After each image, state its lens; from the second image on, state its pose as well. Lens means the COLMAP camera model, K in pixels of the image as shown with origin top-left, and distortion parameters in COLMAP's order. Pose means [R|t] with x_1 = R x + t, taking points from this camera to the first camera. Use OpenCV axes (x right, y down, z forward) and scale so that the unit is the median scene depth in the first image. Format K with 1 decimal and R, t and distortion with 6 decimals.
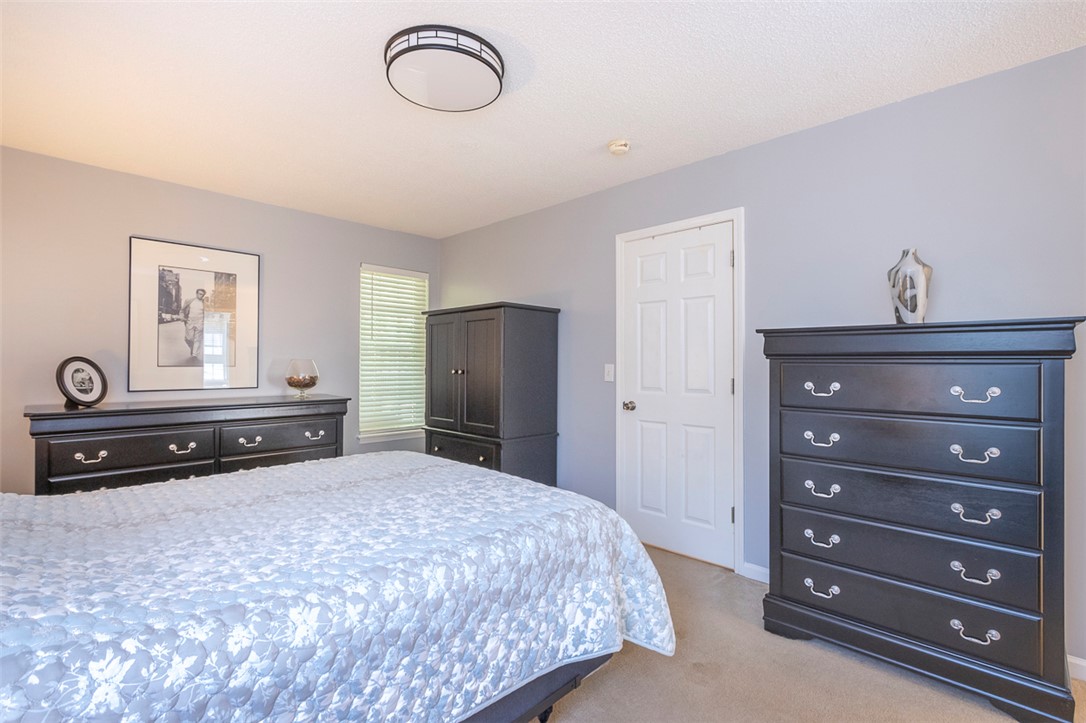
lens RADIAL K [[491.0, 0, 545.3], [0, 491.0, 358.1], [0, 0, 1]] dist [0.003820, -0.000432]
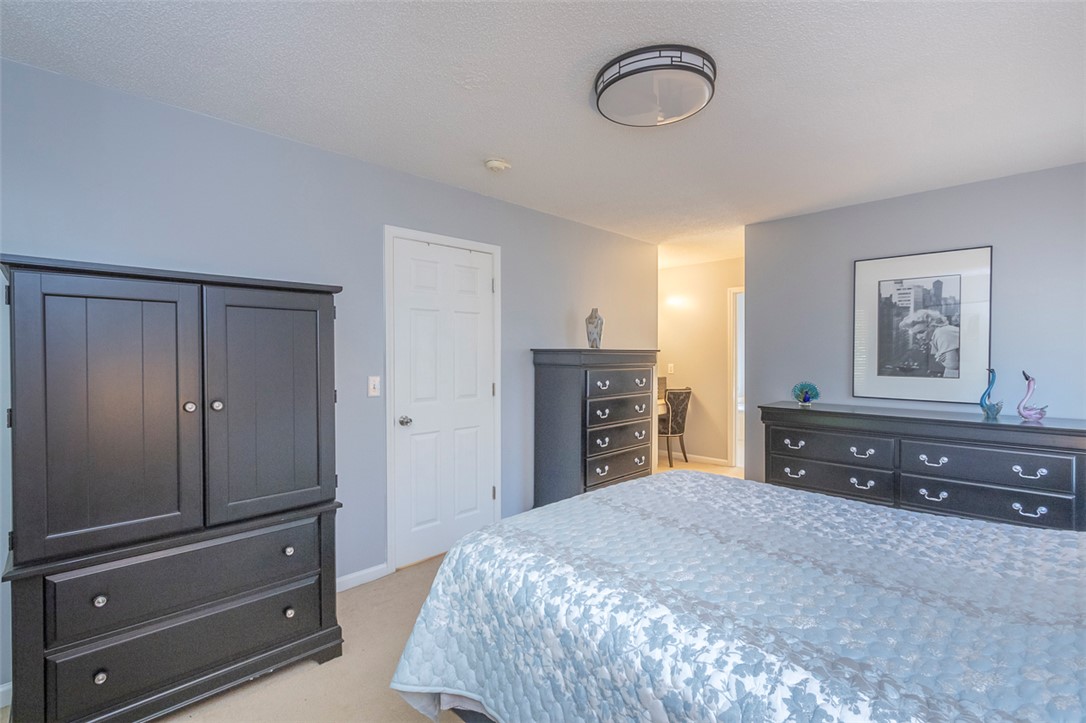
lens RADIAL K [[491.0, 0, 545.3], [0, 491.0, 358.1], [0, 0, 1]] dist [0.003820, -0.000432]
pose [[0.026243, -0.013520, 0.999564, -0.788928], [-0.014254, 0.999802, 0.013897, -0.038307], [-0.999554, -0.014612, 0.026046, 0.781416]]
